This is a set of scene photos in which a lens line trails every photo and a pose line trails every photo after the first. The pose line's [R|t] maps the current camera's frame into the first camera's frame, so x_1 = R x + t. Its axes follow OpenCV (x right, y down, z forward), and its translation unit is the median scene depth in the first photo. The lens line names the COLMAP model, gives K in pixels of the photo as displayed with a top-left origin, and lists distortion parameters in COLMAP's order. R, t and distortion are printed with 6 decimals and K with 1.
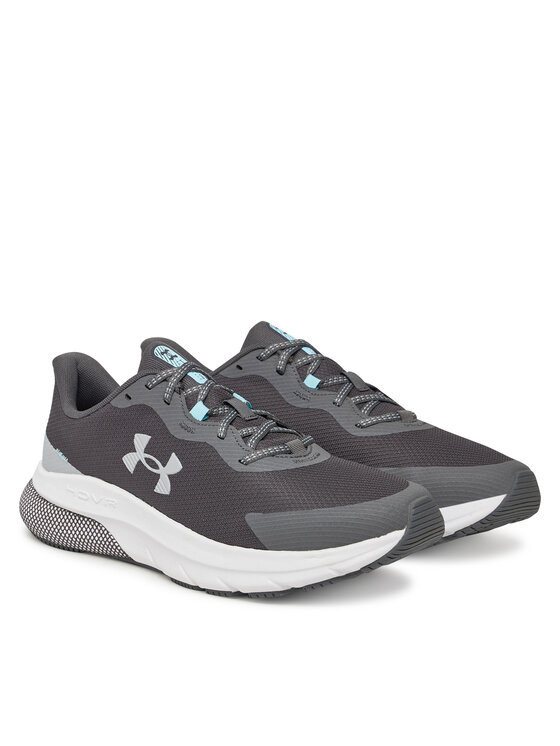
lens RADIAL K [[1776.2, 0, 280.1], [0, 1776.2, 372.6], [0, 0, 1]] dist [-0.026865, 0.000000]
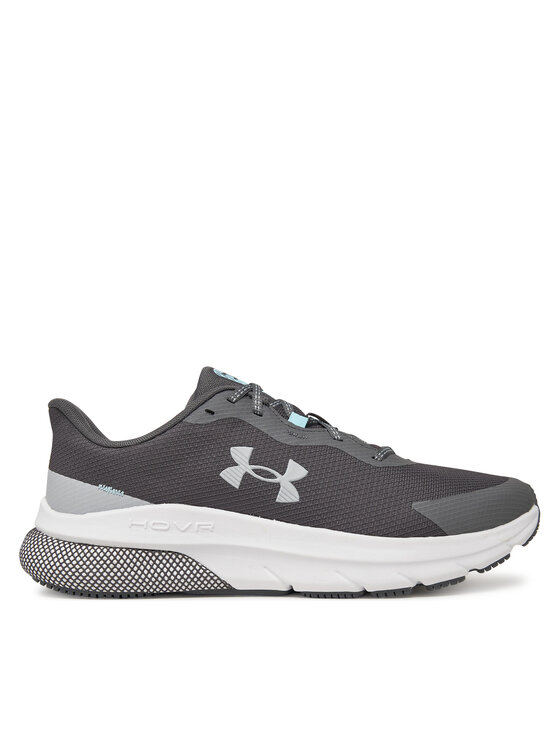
lens RADIAL K [[872.0, 0, 280.6], [0, 872.0, 374.4], [0, 0, 1]] dist [0.033351, 0.000000]
pose [[0.724691, 0.073089, 0.685187, -0.382718], [0.118590, 0.966294, -0.228502, 0.106104], [-0.678793, 0.246849, 0.691597, 0.662150]]
